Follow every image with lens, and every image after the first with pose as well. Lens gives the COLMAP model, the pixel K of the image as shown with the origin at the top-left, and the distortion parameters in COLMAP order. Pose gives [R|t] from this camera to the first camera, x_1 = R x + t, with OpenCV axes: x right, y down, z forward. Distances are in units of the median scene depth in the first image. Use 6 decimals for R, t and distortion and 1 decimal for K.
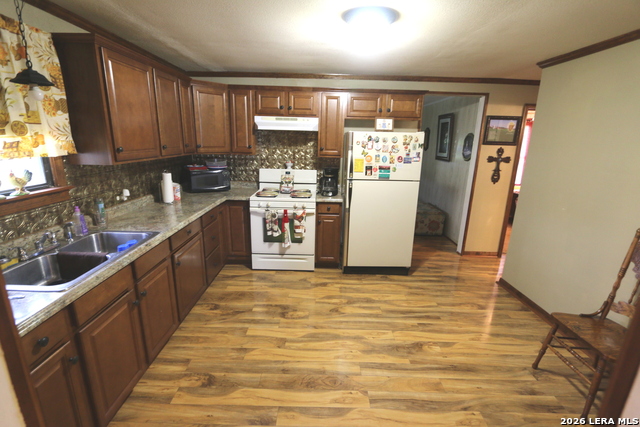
lens RADIAL K [[290.6, 0, 320.5], [0, 290.6, 213.6], [0, 0, 1]] dist [-0.014003, -0.001492]
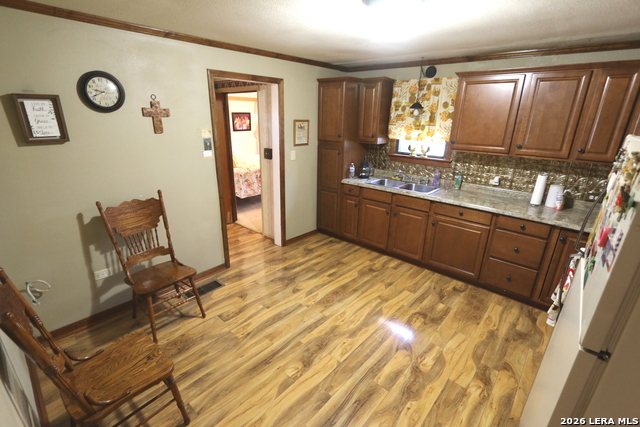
lens RADIAL K [[290.6, 0, 320.8], [0, 290.6, 217.1], [0, 0, 1]] dist [-0.014003, -0.001492]
pose [[-0.655163, 0.213286, -0.724756, 0.926293], [-0.223166, 0.861876, 0.455375, -0.391384], [0.721775, 0.460085, -0.517071, 1.367606]]
